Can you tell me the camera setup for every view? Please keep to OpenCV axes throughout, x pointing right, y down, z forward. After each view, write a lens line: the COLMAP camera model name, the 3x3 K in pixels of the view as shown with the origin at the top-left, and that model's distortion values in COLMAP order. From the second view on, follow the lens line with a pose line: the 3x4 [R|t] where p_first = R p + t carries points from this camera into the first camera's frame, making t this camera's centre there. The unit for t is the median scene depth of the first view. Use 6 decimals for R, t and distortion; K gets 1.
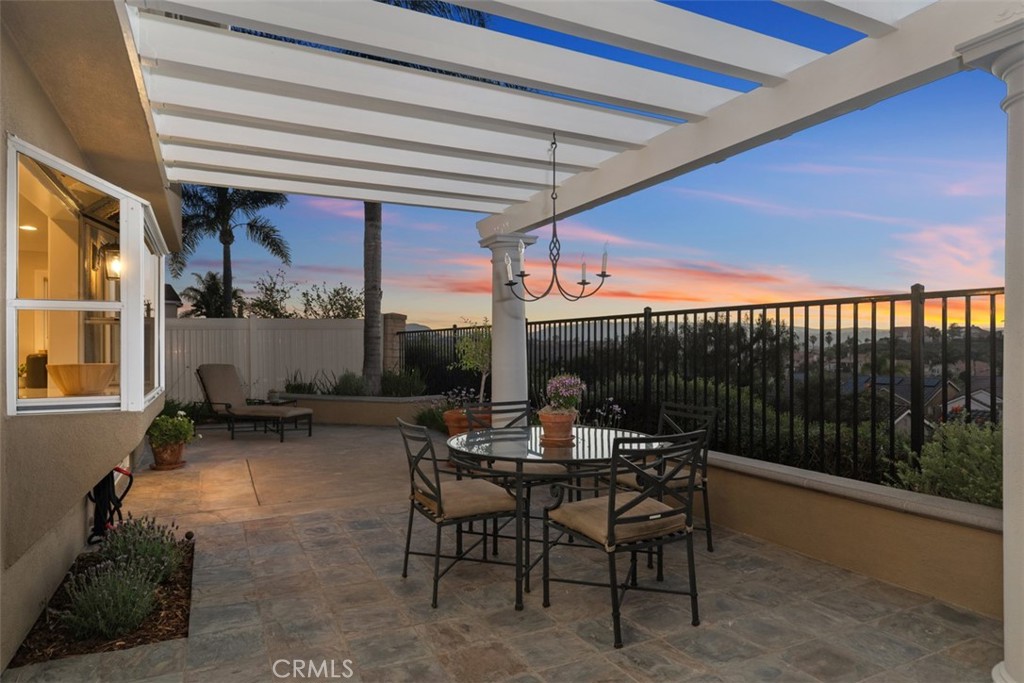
lens RADIAL K [[609.7, 0, 512.0], [0, 609.7, 341.5], [0, 0, 1]] dist [0.107158, 0.000113]
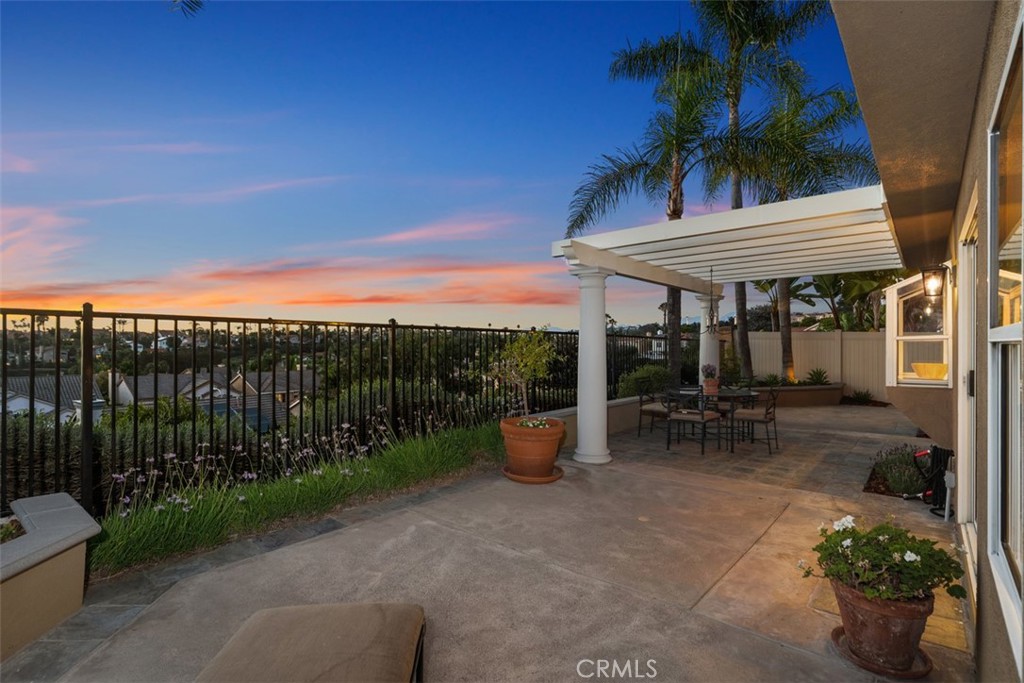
lens RADIAL K [[486.5, 0, 512.0], [0, 486.5, 341.5], [0, 0, 1]] dist [-0.000497, -0.000041]
pose [[-0.392329, 0.030637, 0.919314, -0.878915], [0.014210, 0.999528, -0.027246, 0.012081], [-0.919715, 0.002374, -0.392579, 1.574877]]
